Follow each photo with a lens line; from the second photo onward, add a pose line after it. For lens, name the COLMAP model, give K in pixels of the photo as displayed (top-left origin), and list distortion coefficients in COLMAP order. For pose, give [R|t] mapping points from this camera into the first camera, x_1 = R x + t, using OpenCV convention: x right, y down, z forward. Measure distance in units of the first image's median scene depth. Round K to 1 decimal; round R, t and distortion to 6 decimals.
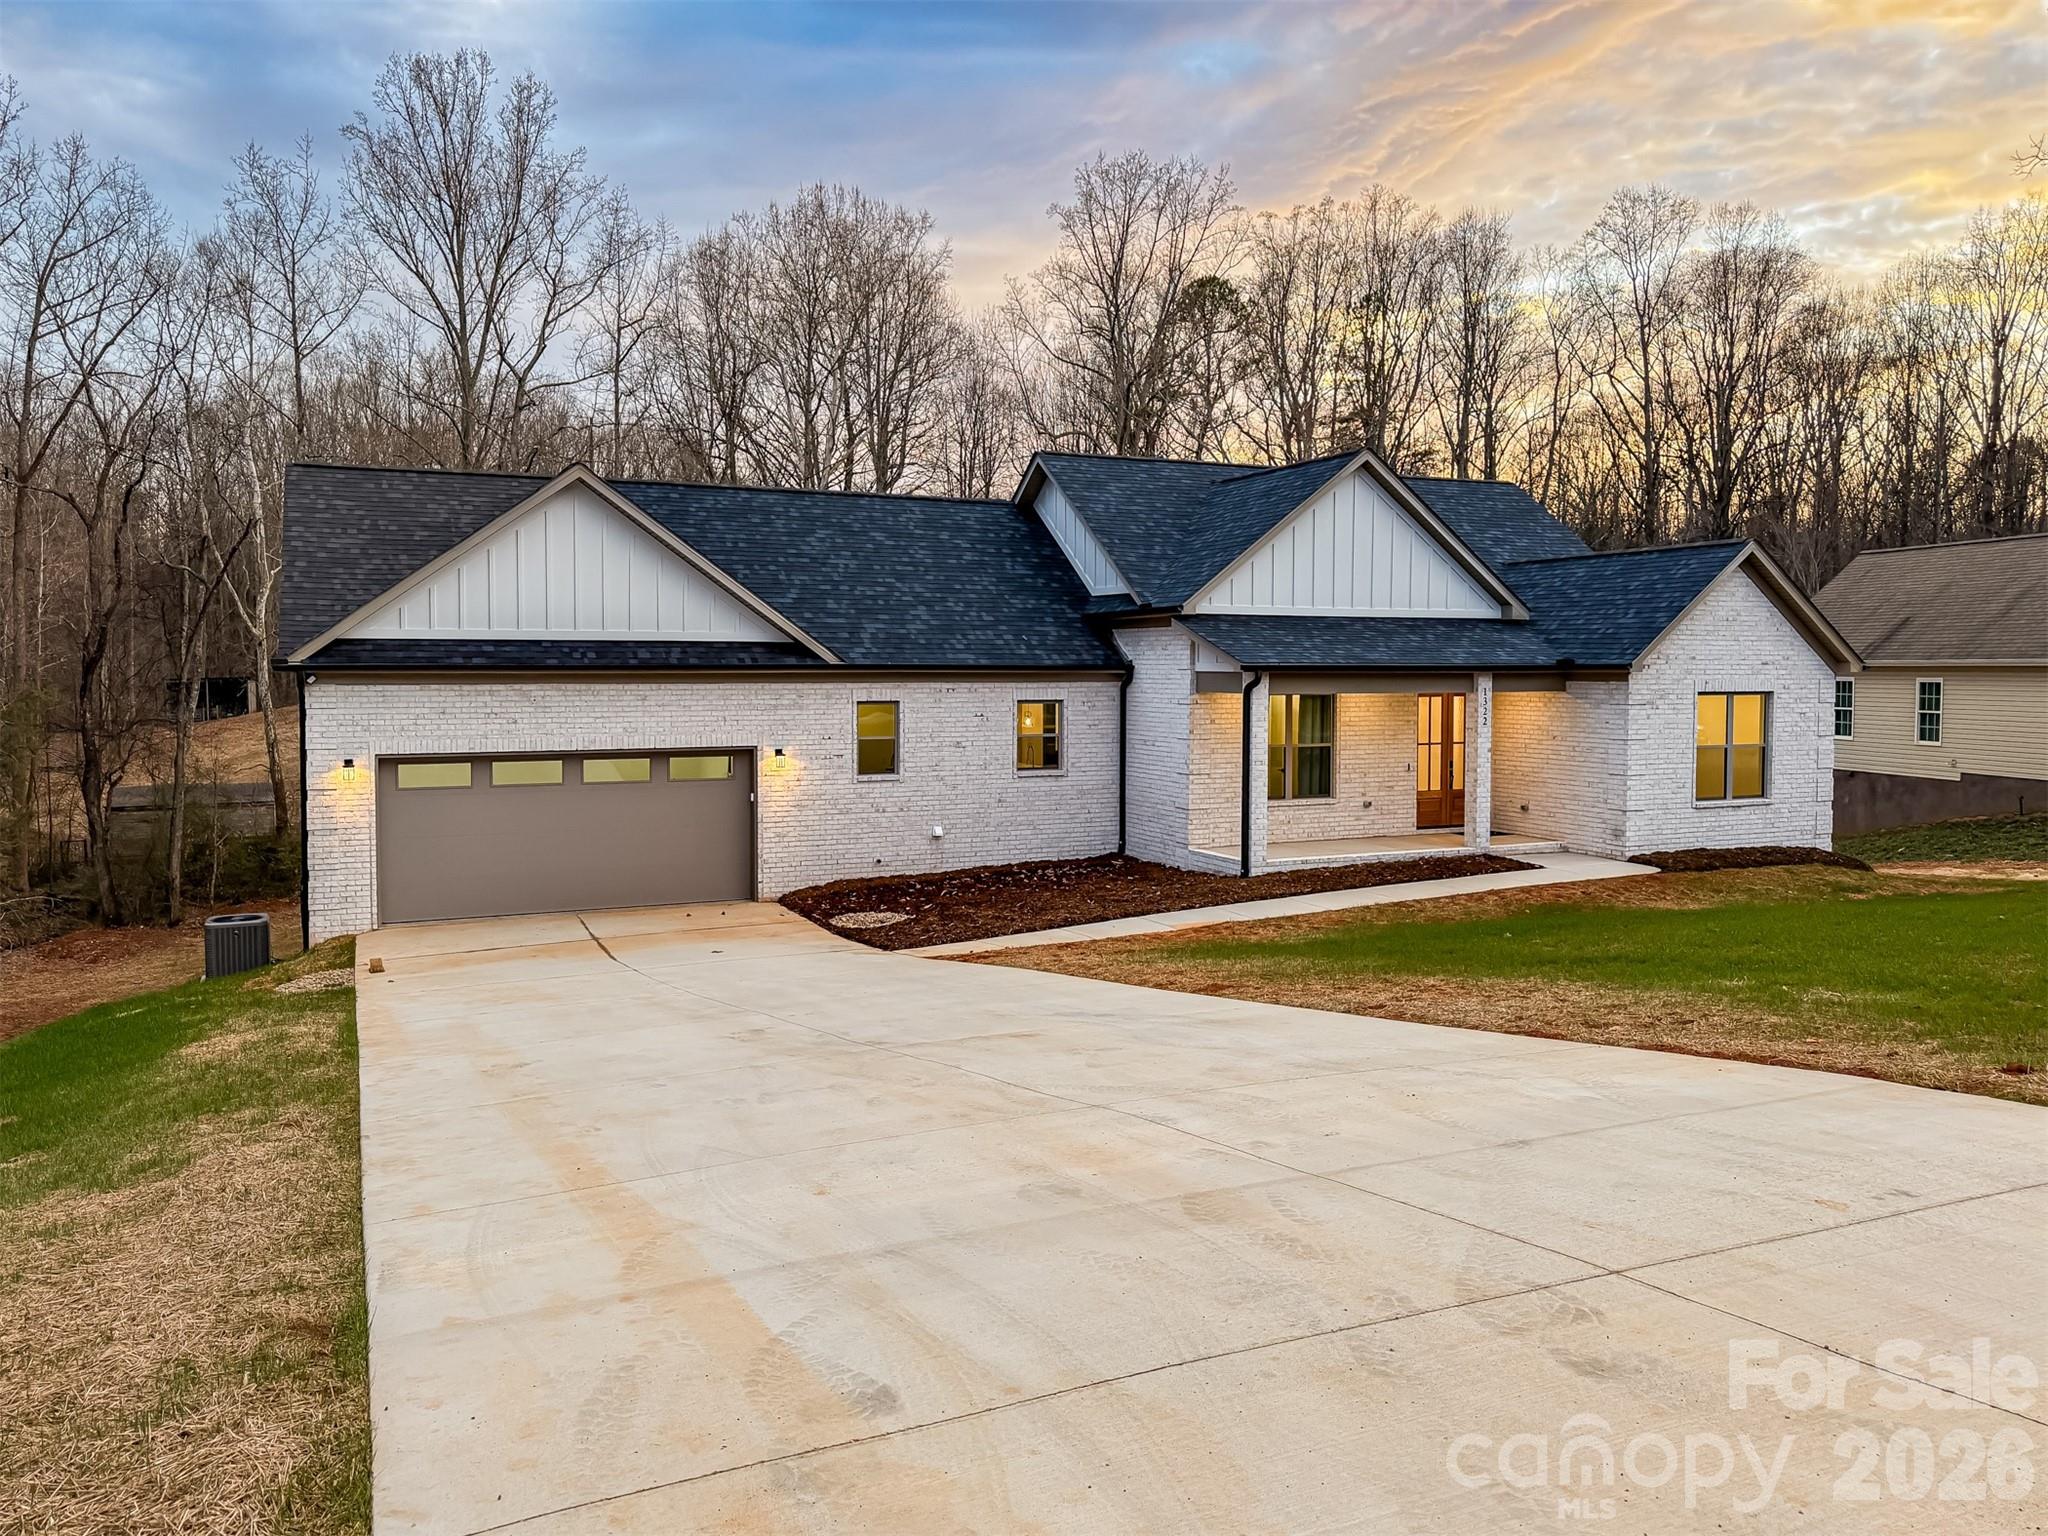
lens RADIAL K [[1456.4, 0, 1024.0], [0, 1456.4, 768.0], [0, 0, 1]] dist [-0.000257, -0.002090]
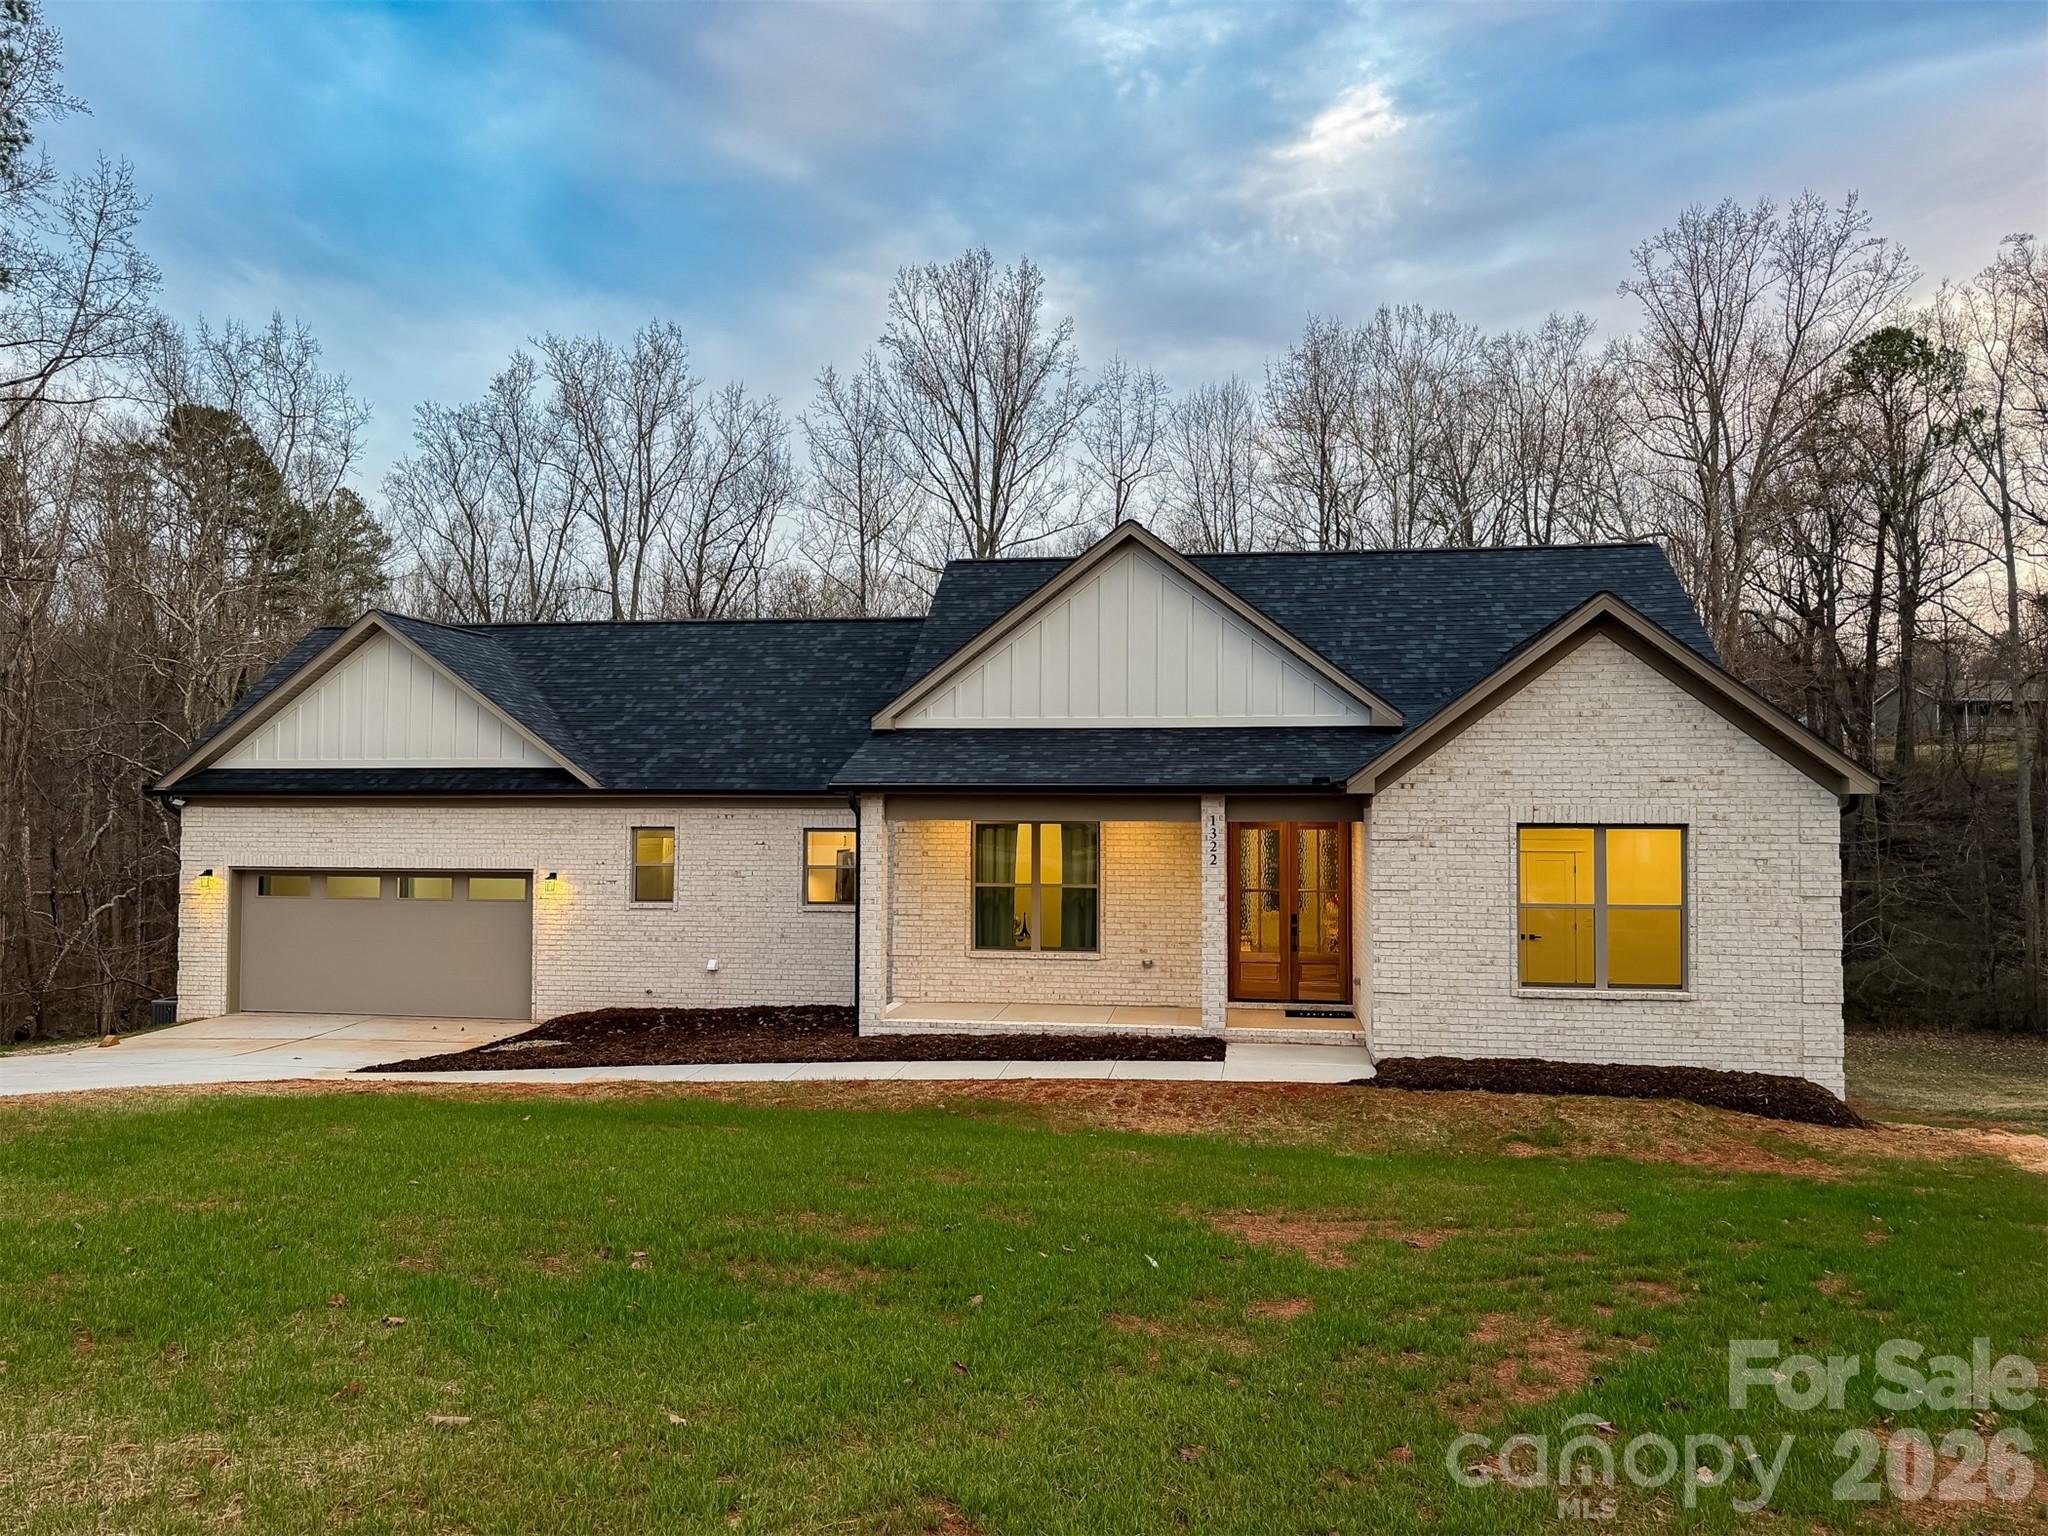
lens RADIAL K [[1456.4, 0, 1024.0], [0, 1456.4, 768.0], [0, 0, 1]] dist [-0.000257, -0.002090]
pose [[0.838385, -0.014637, -0.544883, 0.647756], [-0.039219, 0.995429, -0.087084, -0.009837], [0.543666, 0.094380, 0.833978, 0.315035]]
